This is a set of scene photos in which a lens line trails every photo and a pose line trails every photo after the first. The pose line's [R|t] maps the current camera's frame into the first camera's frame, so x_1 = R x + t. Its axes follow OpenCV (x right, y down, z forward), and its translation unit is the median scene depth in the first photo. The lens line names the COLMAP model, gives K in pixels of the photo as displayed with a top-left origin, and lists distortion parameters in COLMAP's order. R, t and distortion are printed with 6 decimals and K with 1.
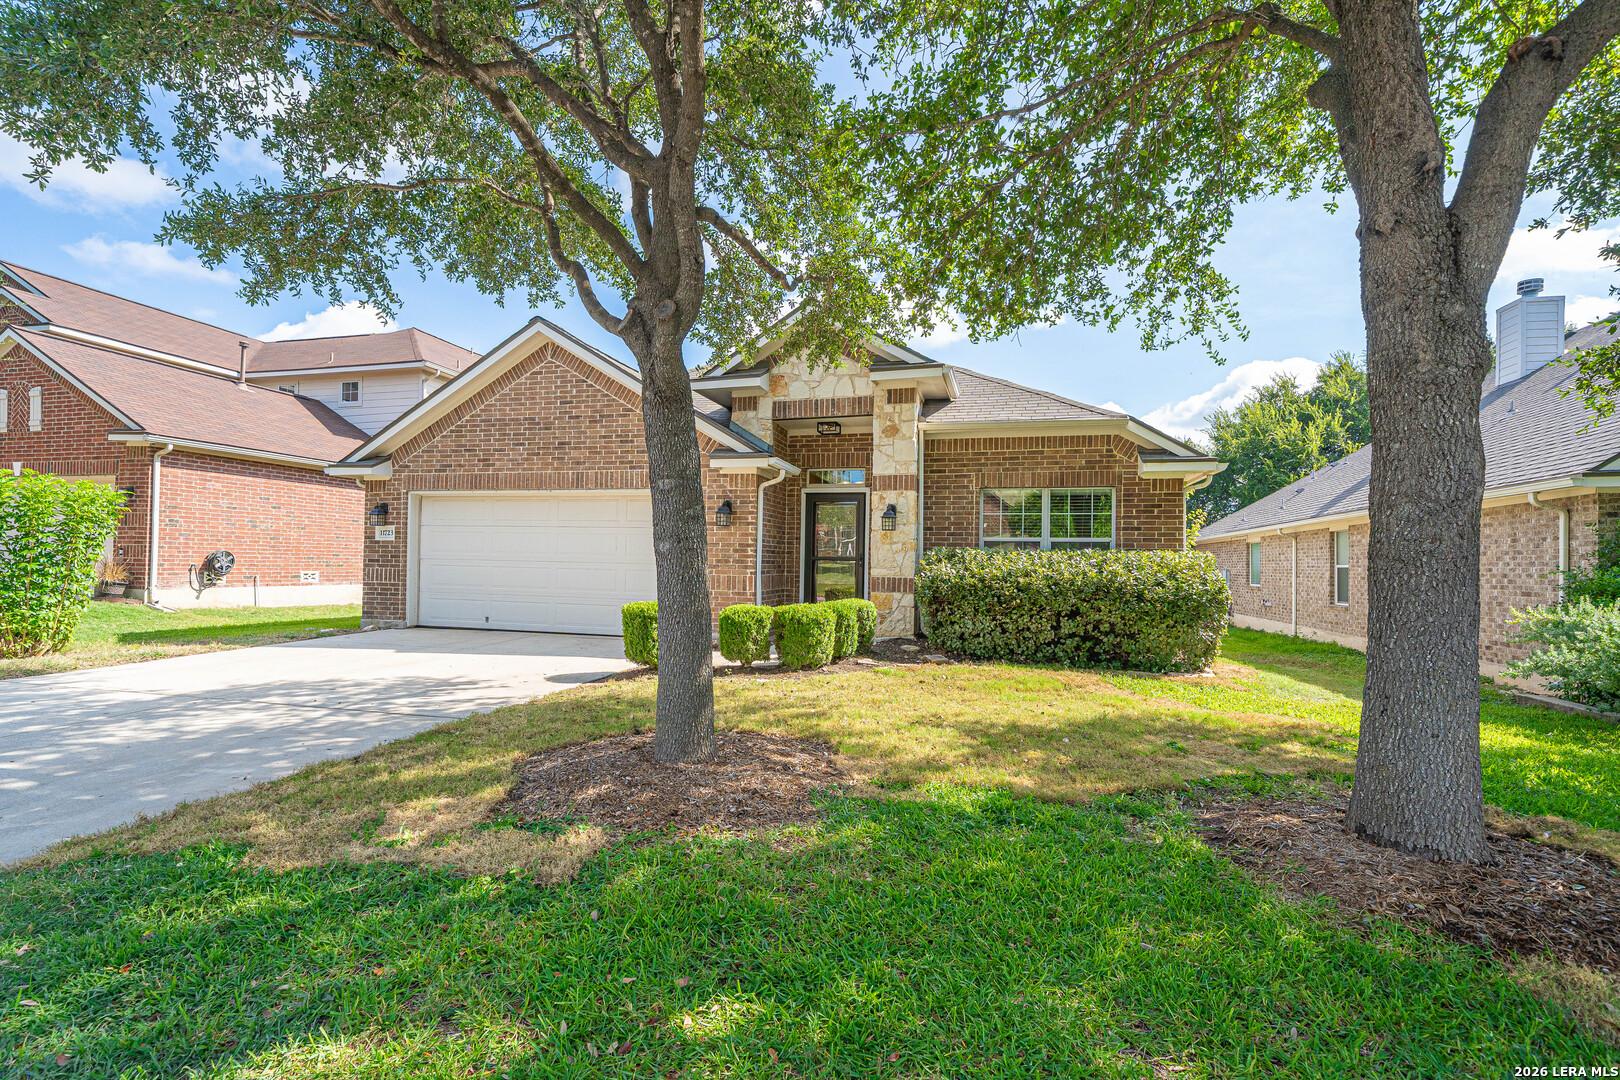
lens RADIAL K [[765.2, 0, 810.0], [0, 765.2, 551.3], [0, 0, 1]] dist [-0.000335, 0.000483]
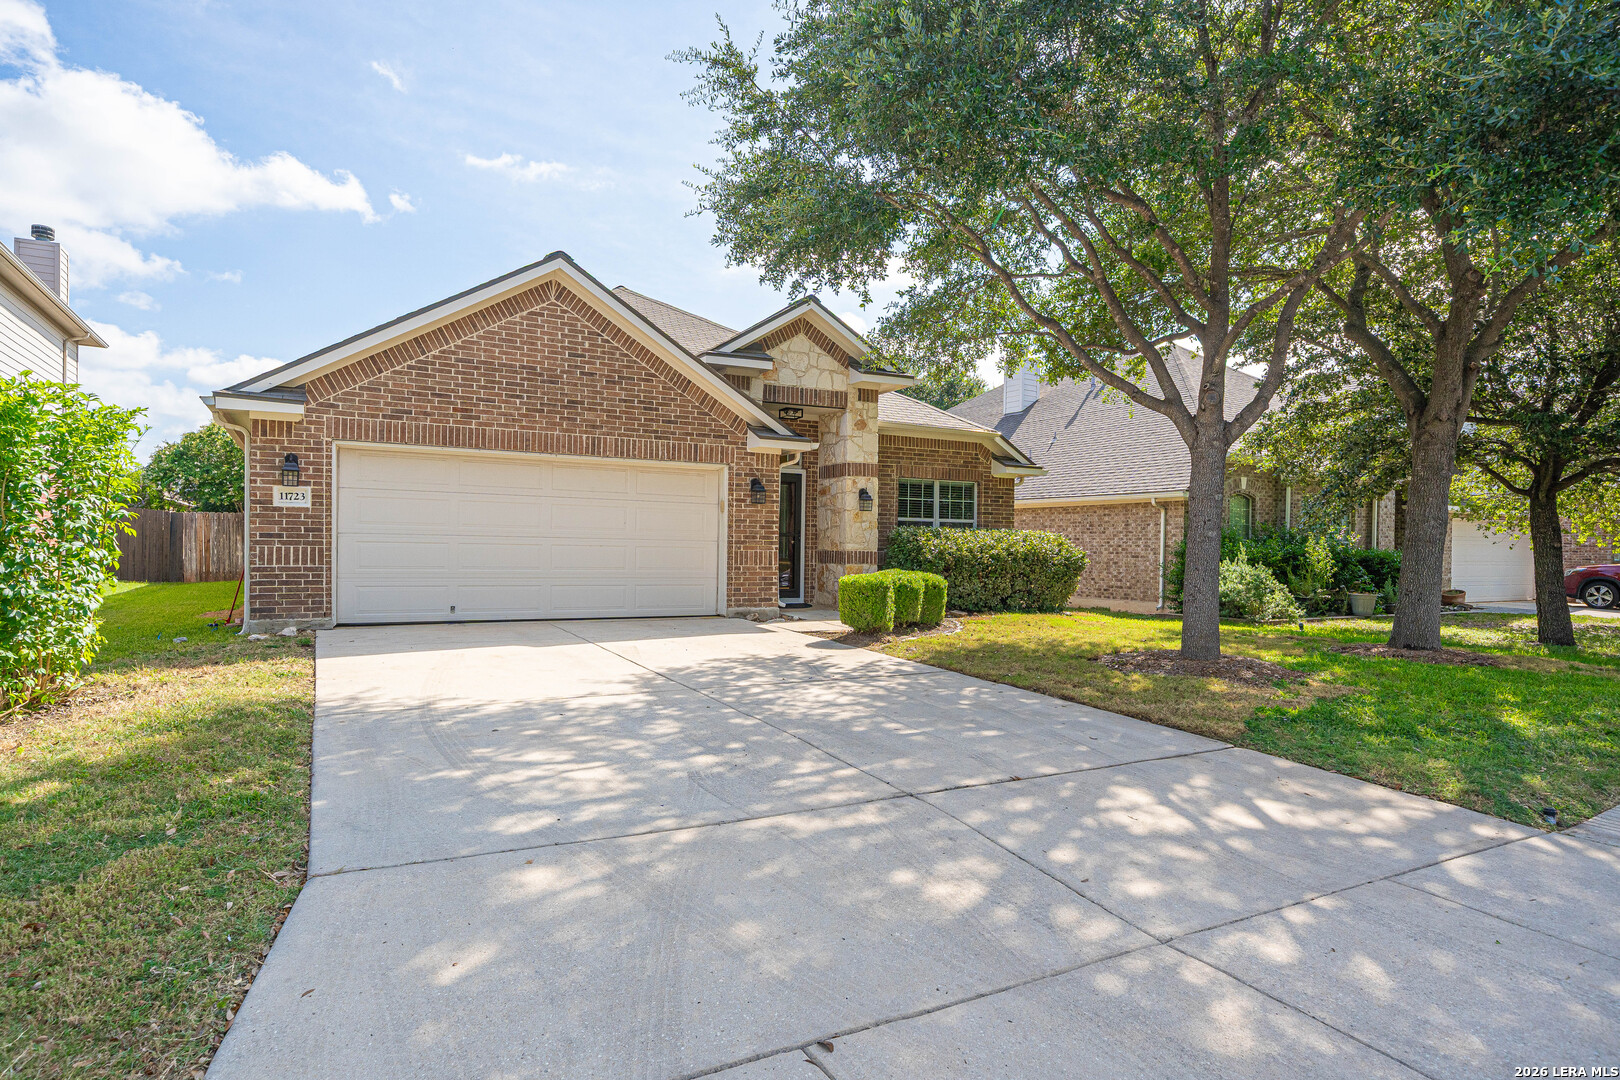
lens RADIAL K [[877.3, 0, 810.0], [0, 877.3, 540.0], [0, 0, 1]] dist [0.002089, 0.000071]
pose [[0.719829, -0.002721, 0.694146, -0.864470], [-0.015121, 0.999694, 0.019600, -0.007584], [-0.693986, -0.024605, 0.719568, 0.092717]]
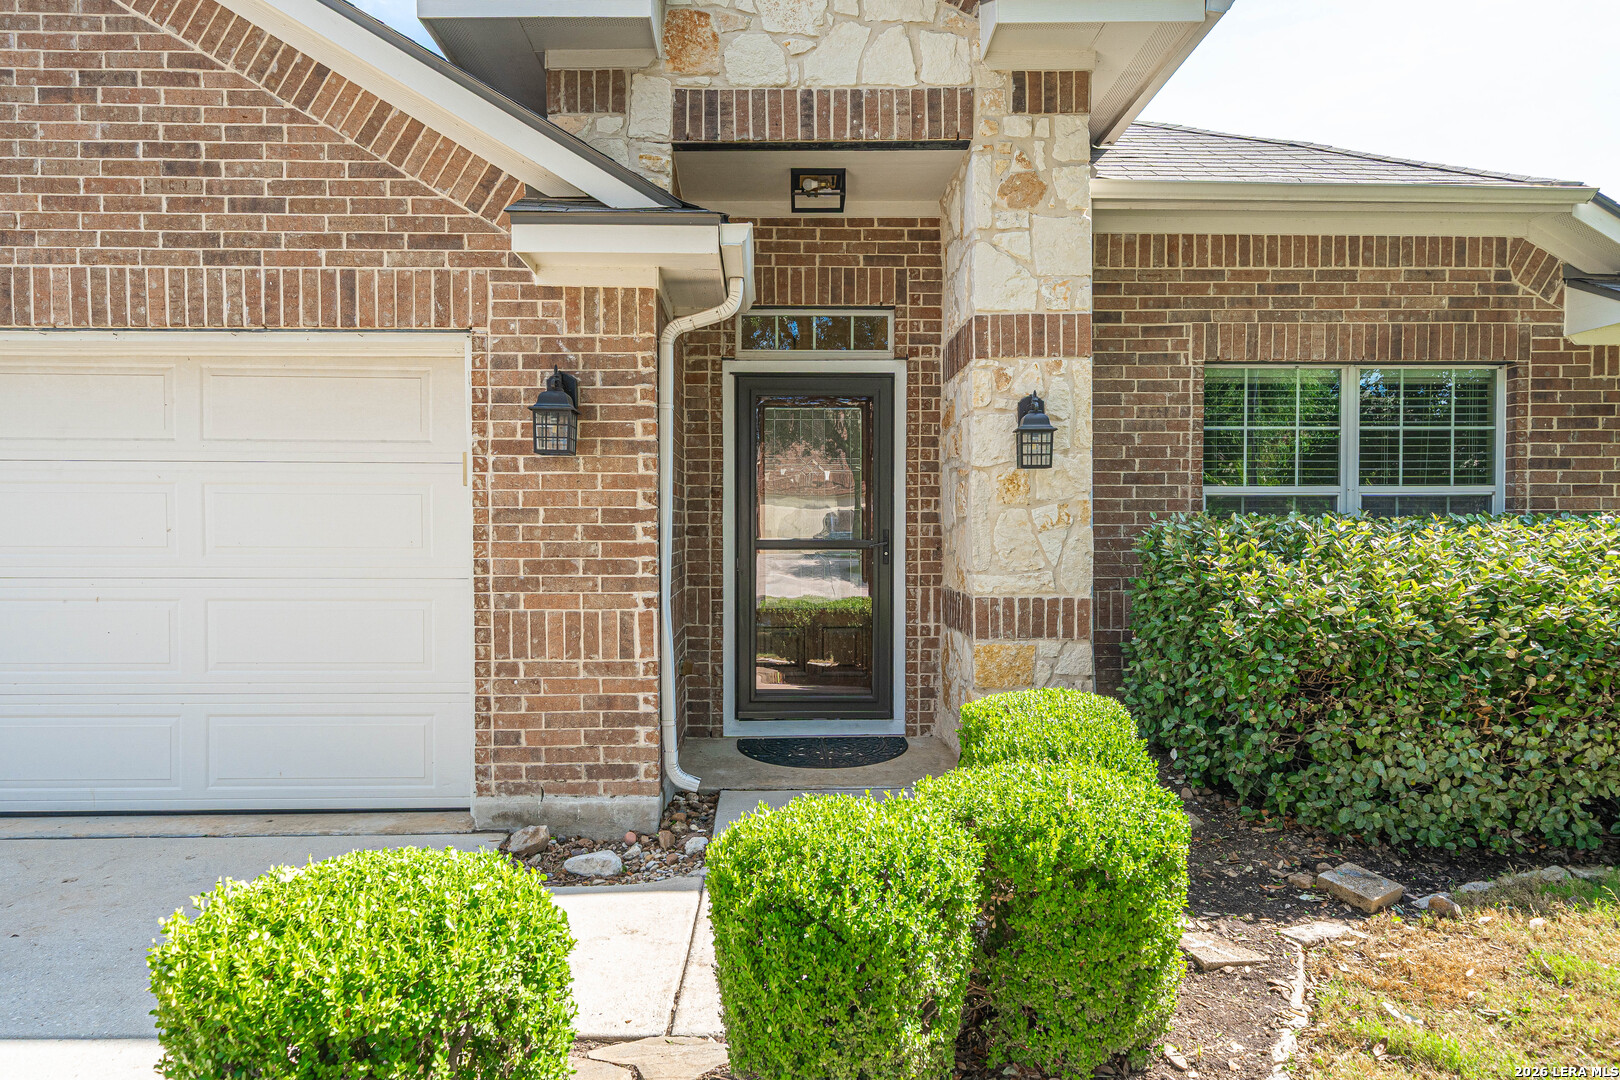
lens RADIAL K [[996.7, 0, 803.4], [0, 996.7, 554.6], [0, 0, 1]] dist [-0.000019, 0.000956]
pose [[0.957924, -0.025377, 0.285899, -0.129849], [0.012287, 0.998796, 0.047489, -0.010107], [-0.286760, -0.041978, 0.957082, 0.571065]]
